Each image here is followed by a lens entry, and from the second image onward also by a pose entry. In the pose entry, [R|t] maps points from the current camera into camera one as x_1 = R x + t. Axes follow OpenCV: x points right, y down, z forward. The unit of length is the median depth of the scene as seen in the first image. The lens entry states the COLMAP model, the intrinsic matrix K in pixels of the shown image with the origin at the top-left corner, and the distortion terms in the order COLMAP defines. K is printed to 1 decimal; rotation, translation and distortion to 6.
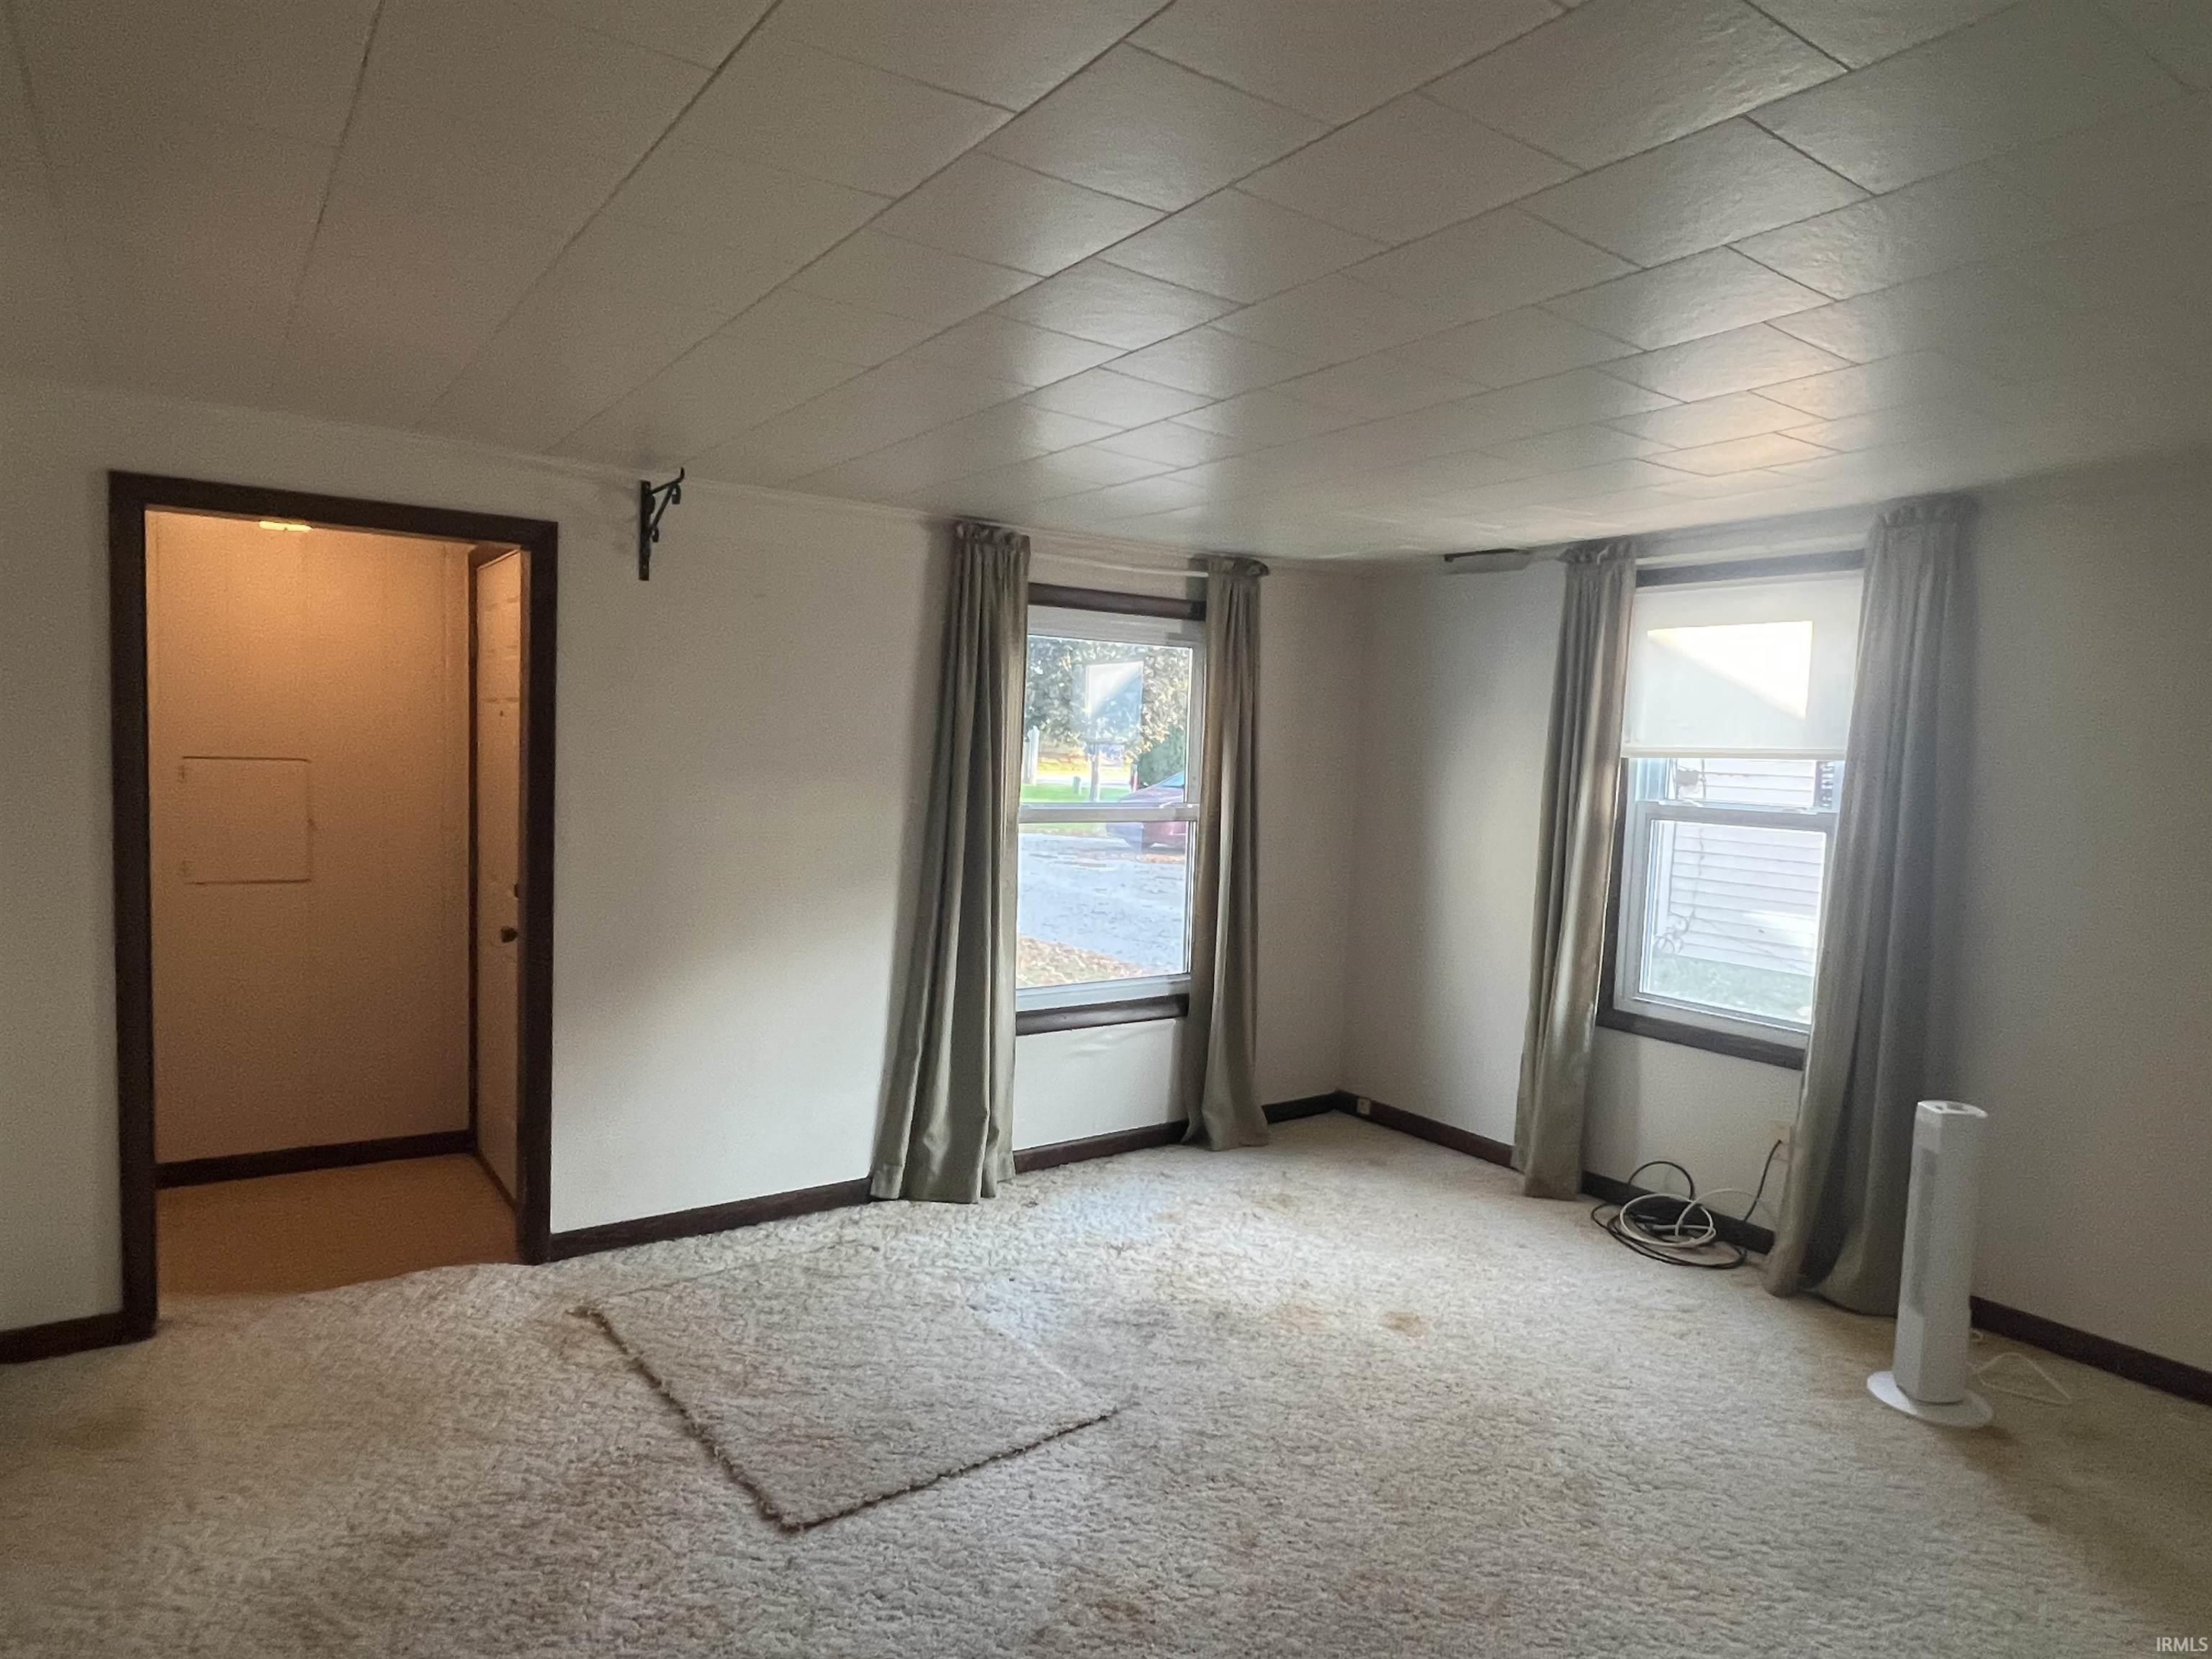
lens RADIAL K [[1312.4, 0, 1099.8], [0, 1312.4, 821.2], [0, 0, 1]] dist [-0.006311, 0.001881]
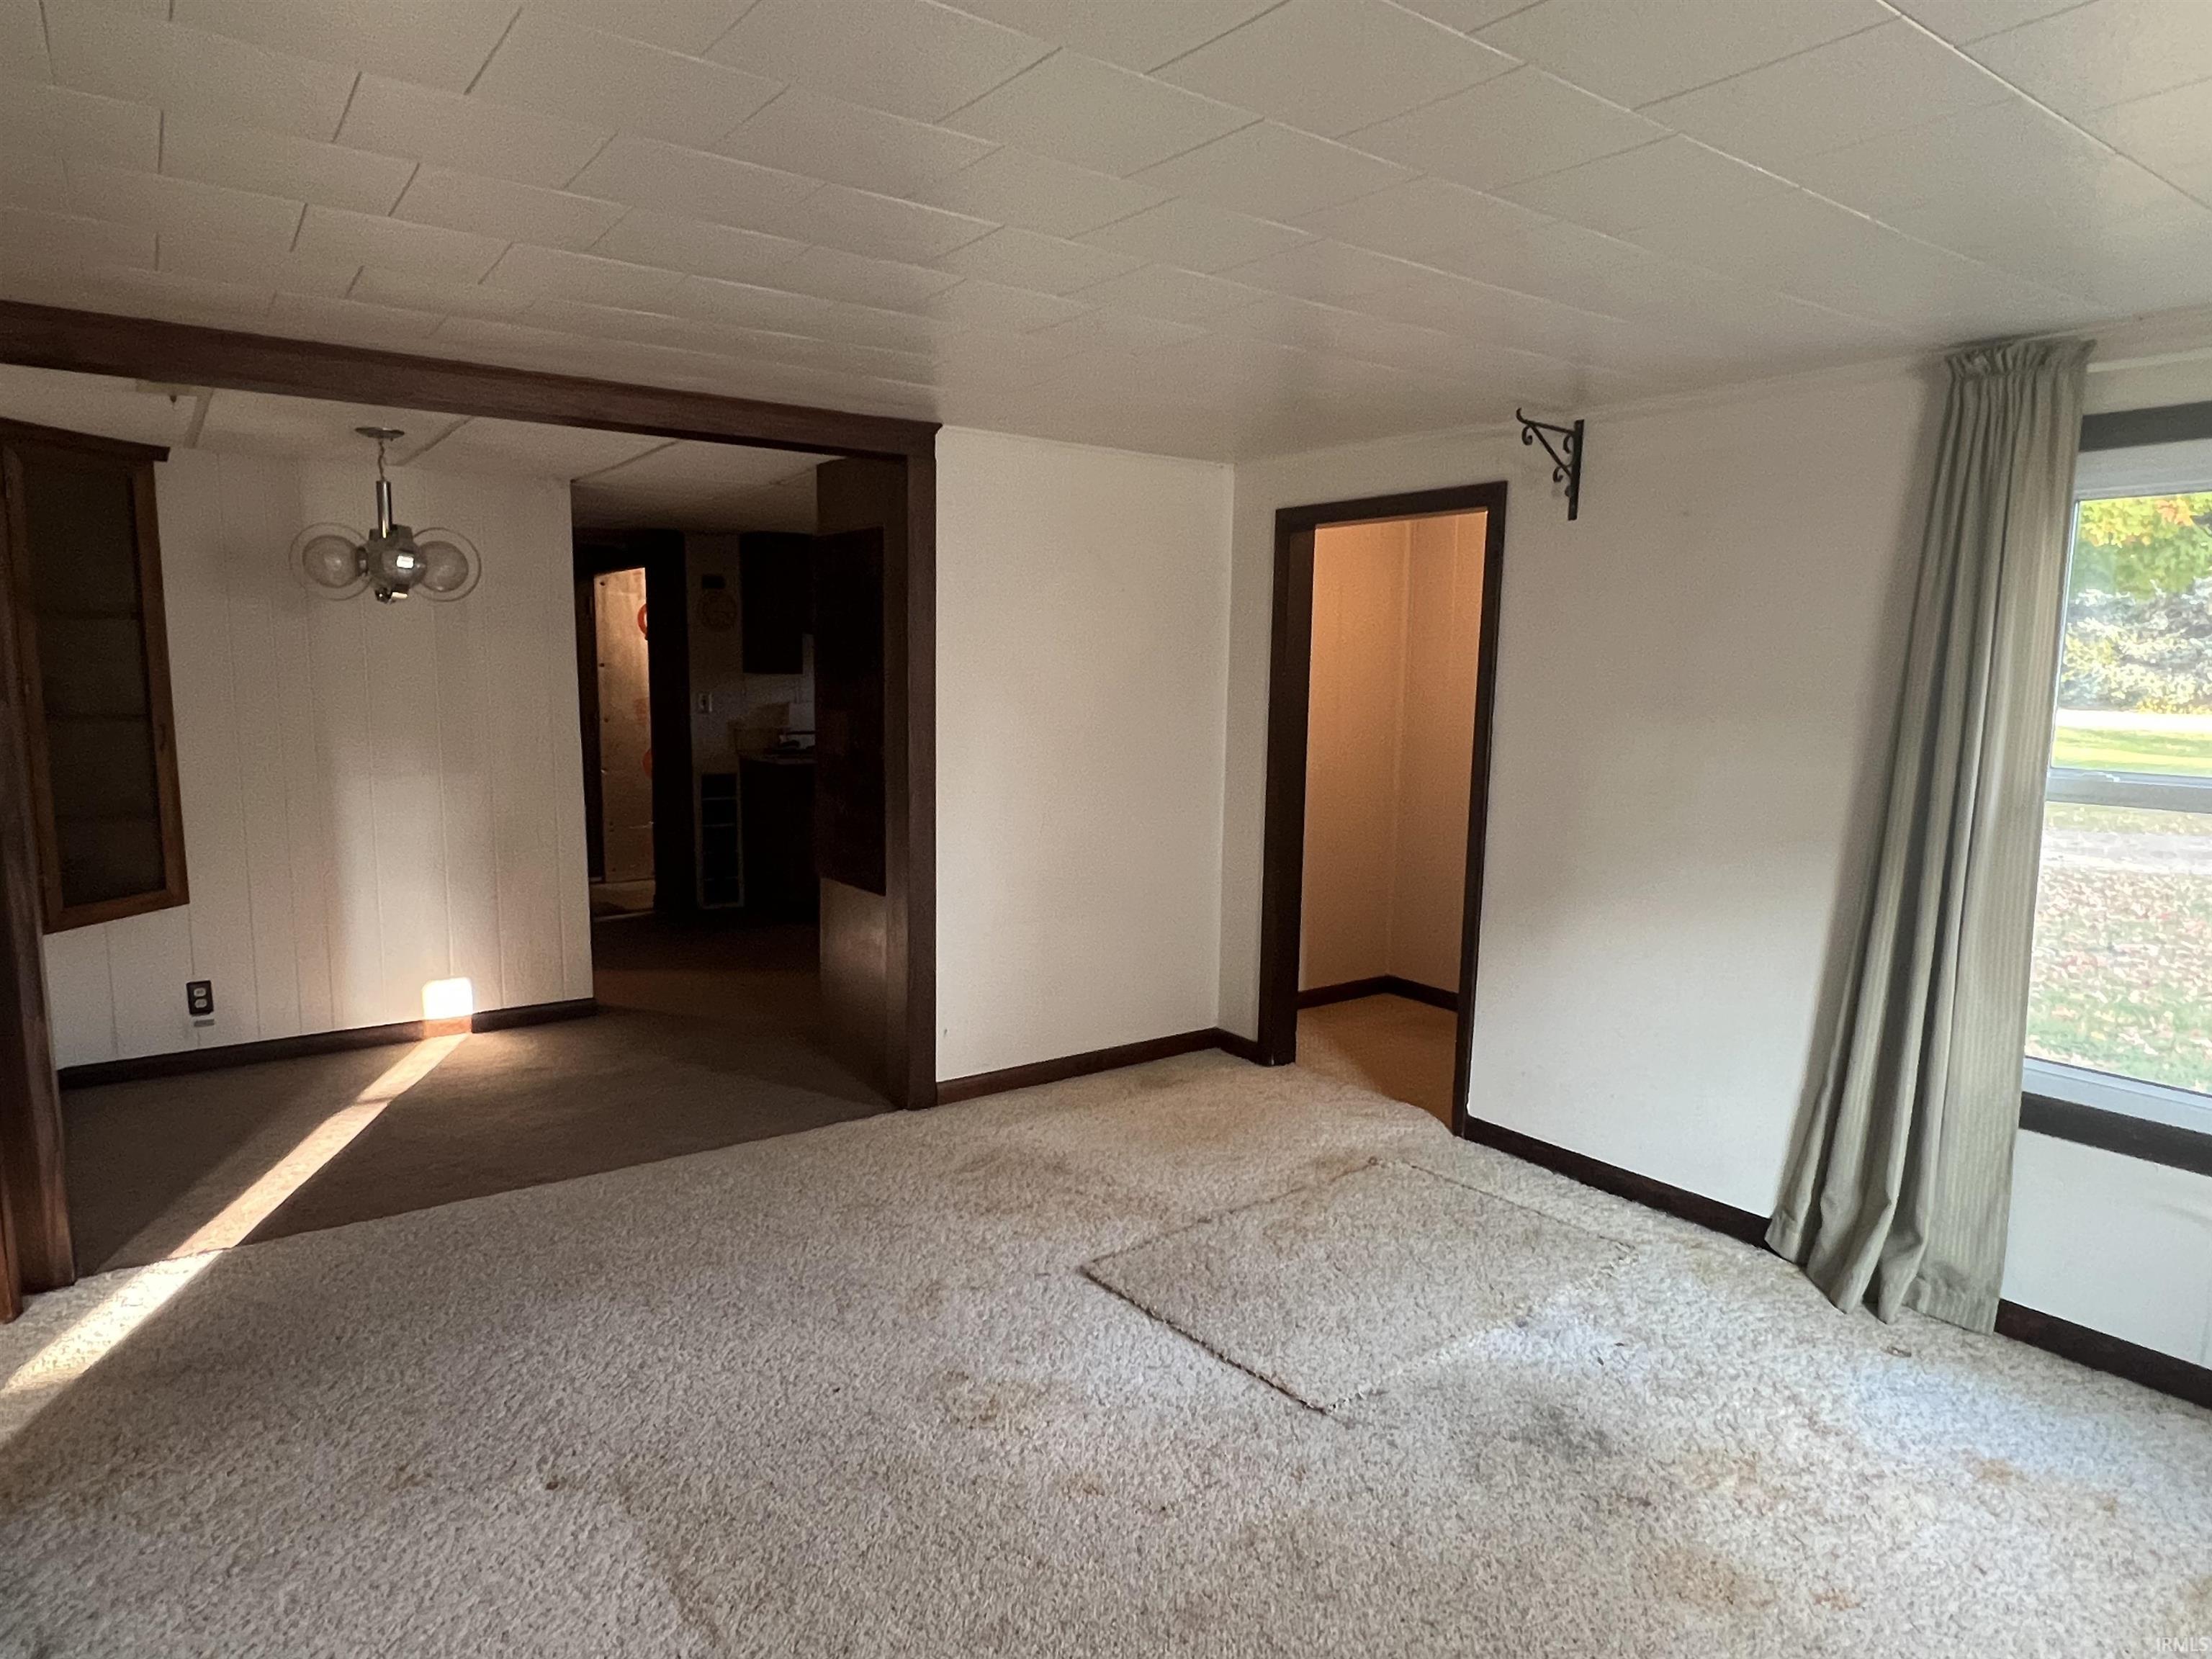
lens RADIAL K [[1312.4, 0, 1092.9], [0, 1312.4, 839.6], [0, 0, 1]] dist [-0.006311, 0.001881]
pose [[0.011370, 0.100546, -0.994867, 0.679797], [-0.067964, 0.992709, 0.099551, -0.014273], [0.997623, 0.066483, 0.018121, 0.629001]]
